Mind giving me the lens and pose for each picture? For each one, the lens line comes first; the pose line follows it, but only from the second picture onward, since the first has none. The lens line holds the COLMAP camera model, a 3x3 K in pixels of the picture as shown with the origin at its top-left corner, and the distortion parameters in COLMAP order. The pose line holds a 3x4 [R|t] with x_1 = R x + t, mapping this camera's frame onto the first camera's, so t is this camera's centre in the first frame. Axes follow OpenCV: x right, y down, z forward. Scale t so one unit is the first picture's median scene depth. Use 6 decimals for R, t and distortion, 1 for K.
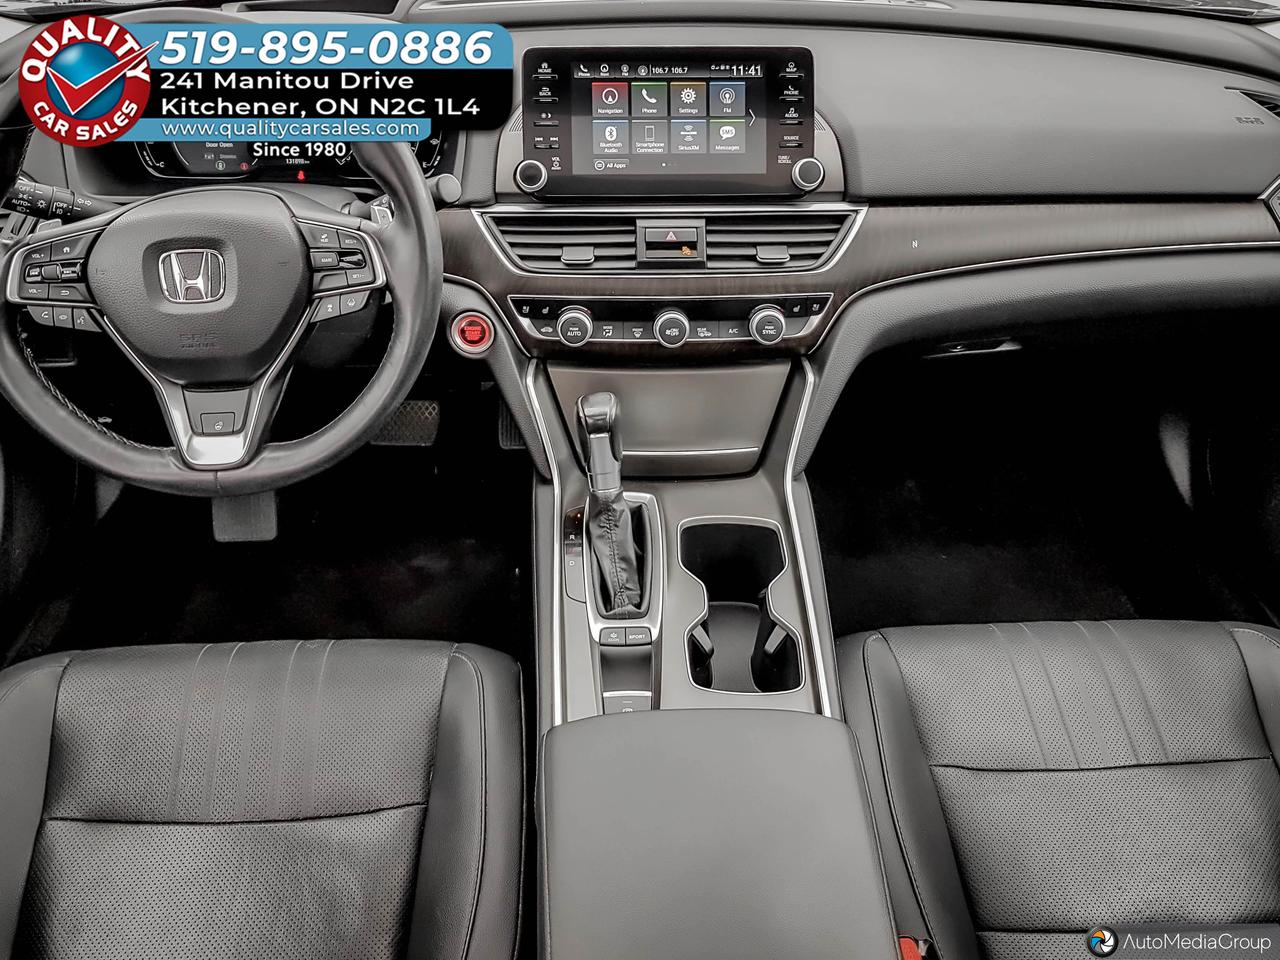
lens RADIAL K [[1116.3, 0, 663.1], [0, 1116.3, 448.6], [0, 0, 1]] dist [-0.020984, -0.022635]
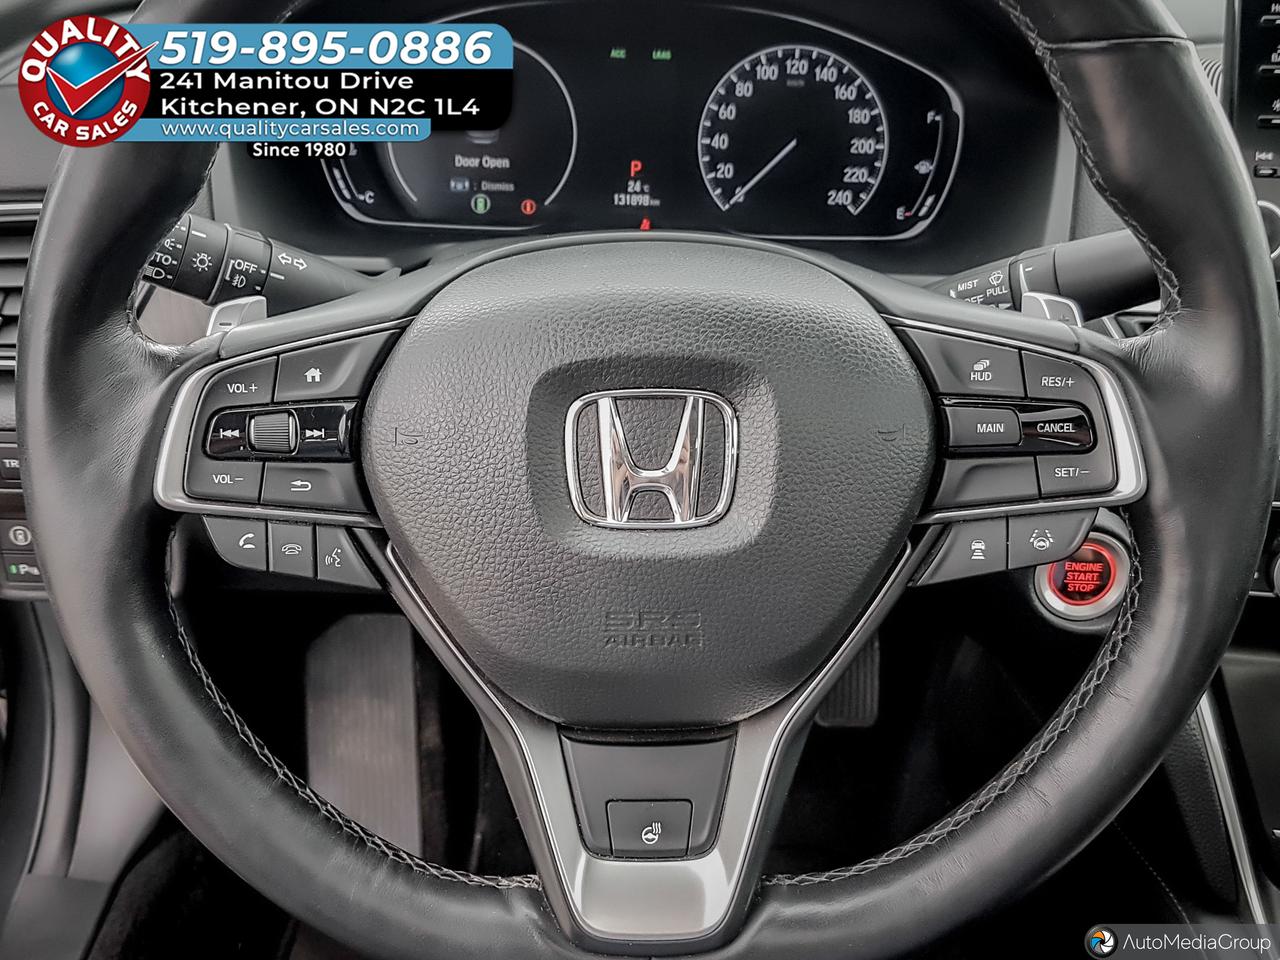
lens RADIAL K [[1394.0, 0, 597.1], [0, 1394.0, 508.2], [0, 0, 1]] dist [0.000744, 0.000000]
pose [[0.997938, 0.035073, -0.053755, -0.343460], [-0.038834, 0.996748, -0.070606, -0.086053], [0.051104, 0.072548, 0.996055, 0.435443]]
